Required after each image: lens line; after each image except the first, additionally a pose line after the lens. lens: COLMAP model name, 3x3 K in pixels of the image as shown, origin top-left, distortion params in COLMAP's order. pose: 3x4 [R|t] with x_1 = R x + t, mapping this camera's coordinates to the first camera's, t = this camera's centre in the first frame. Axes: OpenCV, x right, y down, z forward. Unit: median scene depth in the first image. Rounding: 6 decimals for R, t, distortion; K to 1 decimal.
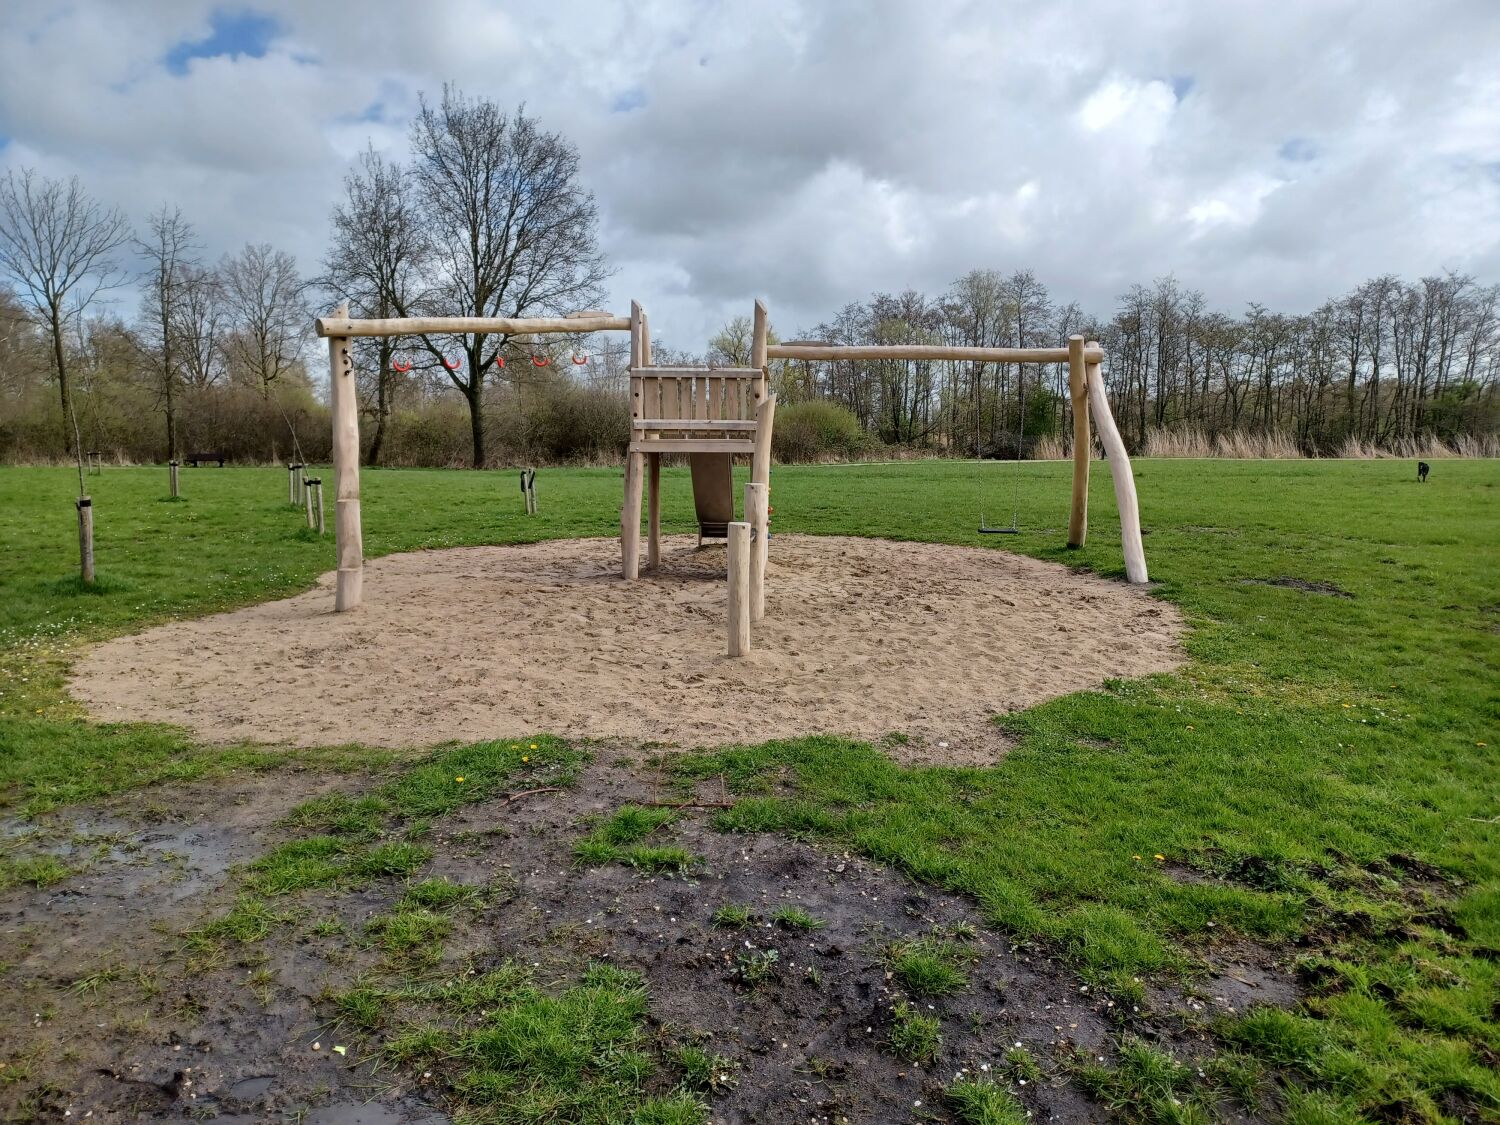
lens RADIAL K [[1104.6, 0, 745.7], [0, 1104.6, 575.8], [0, 0, 1]] dist [0.035465, -0.007770]
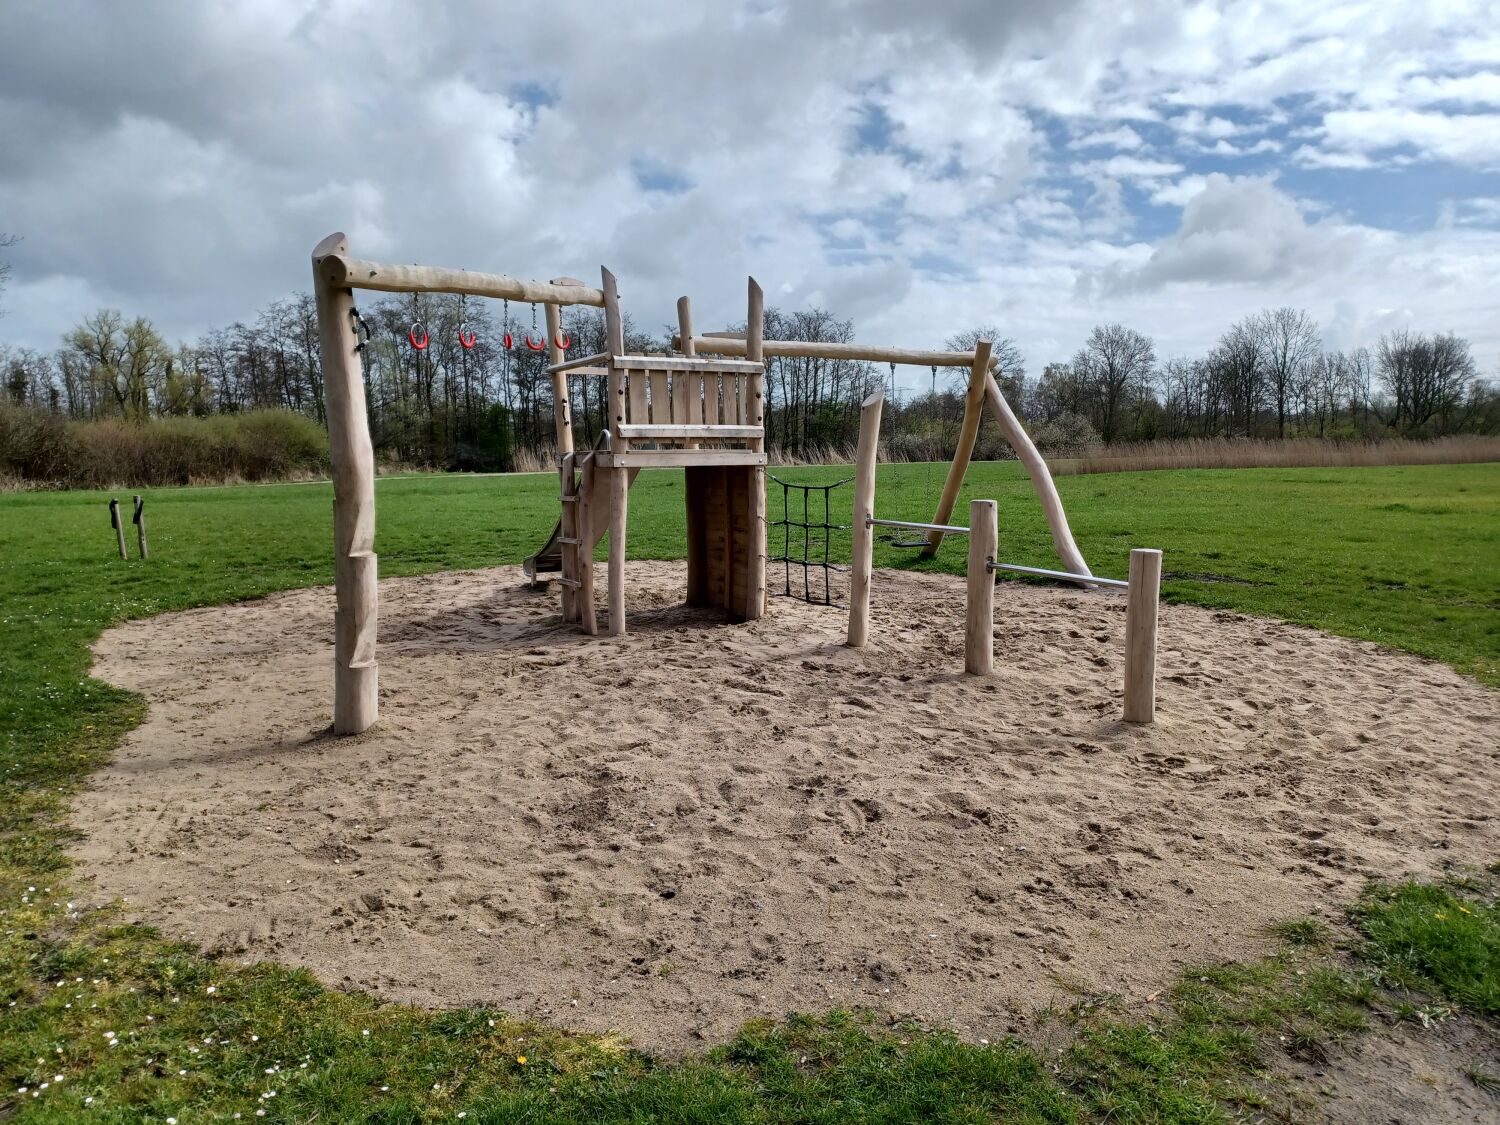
lens RADIAL K [[1104.6, 0, 737.0], [0, 1104.6, 555.5], [0, 0, 1]] dist [0.035465, -0.007770]
pose [[0.851409, -0.061650, 0.520866, -0.094760], [0.077014, 0.996999, -0.007883, -0.008648], [-0.518817, 0.046826, 0.853602, 0.068848]]
